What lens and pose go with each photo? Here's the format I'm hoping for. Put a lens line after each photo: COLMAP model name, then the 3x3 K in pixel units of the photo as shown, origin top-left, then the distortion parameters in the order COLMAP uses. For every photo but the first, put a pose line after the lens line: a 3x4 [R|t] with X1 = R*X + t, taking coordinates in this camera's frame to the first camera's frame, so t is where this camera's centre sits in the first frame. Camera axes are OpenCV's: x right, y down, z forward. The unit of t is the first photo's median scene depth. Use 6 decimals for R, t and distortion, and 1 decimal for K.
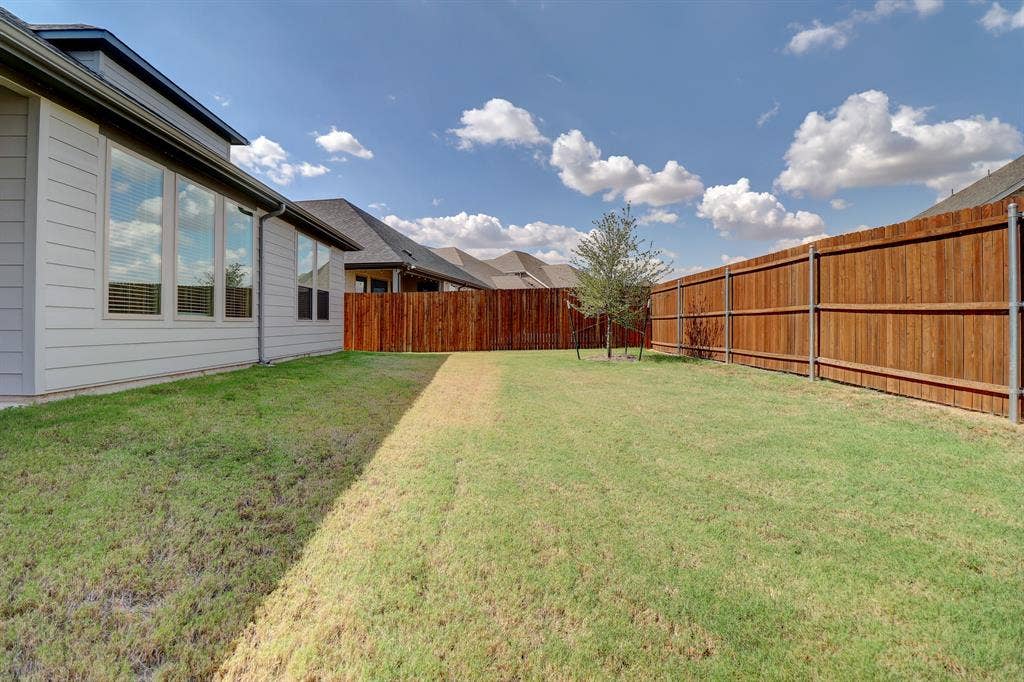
lens RADIAL K [[481.8, 0, 508.0], [0, 481.8, 323.5], [0, 0, 1]] dist [0.013177, -0.022445]
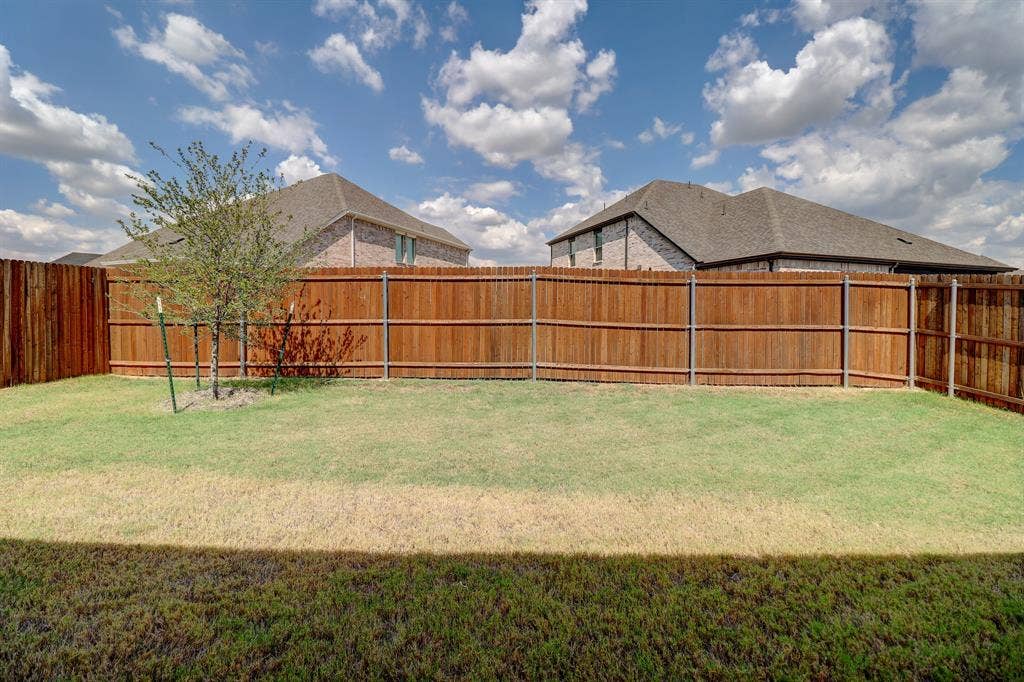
lens RADIAL K [[481.8, 0, 508.0], [0, 481.8, 323.5], [0, 0, 1]] dist [0.013177, -0.022445]
pose [[0.026909, -0.012740, 0.999557, -0.489931], [-0.008418, 0.999880, 0.012971, -0.037198], [-0.999602, -0.008763, 0.026799, 0.872938]]
